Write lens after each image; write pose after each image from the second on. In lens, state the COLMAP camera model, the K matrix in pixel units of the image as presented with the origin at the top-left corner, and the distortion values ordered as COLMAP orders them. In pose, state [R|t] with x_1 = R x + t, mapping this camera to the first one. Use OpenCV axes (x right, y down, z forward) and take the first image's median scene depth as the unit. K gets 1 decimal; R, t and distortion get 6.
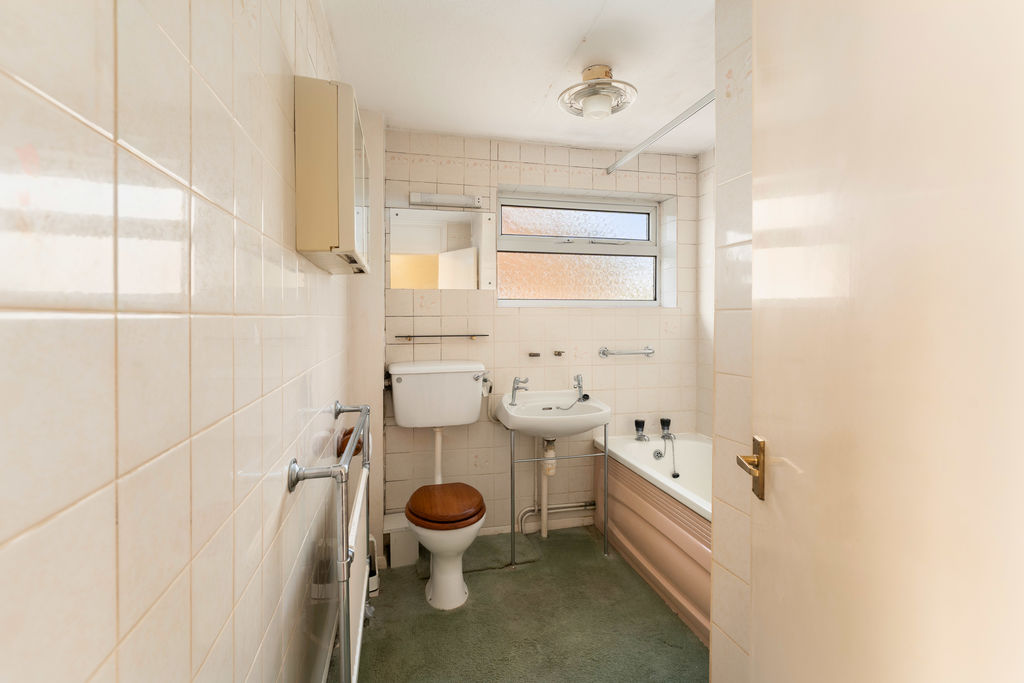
lens RADIAL K [[460.3, 0, 510.2], [0, 460.3, 337.1], [0, 0, 1]] dist [-0.000605, 0.000038]
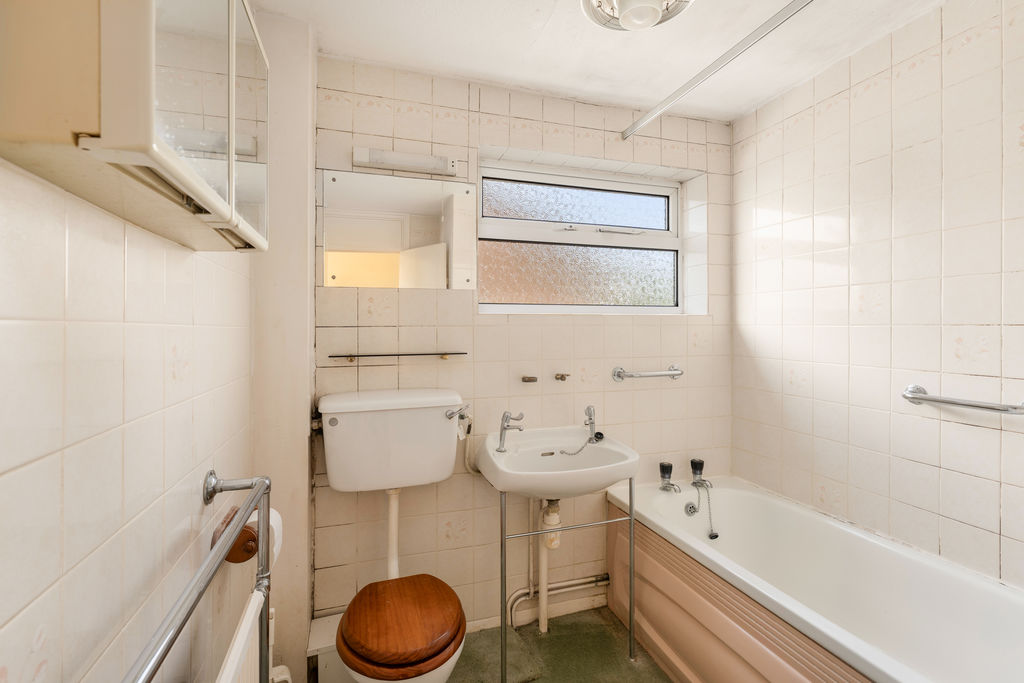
lens RADIAL K [[460.3, 0, 515.4], [0, 460.3, 334.0], [0, 0, 1]] dist [-0.000605, 0.000038]
pose [[0.996351, -0.001737, 0.085335, -0.031761], [0.004548, 0.999453, -0.032755, -0.009544], [-0.085231, 0.033024, 0.995814, 0.279628]]
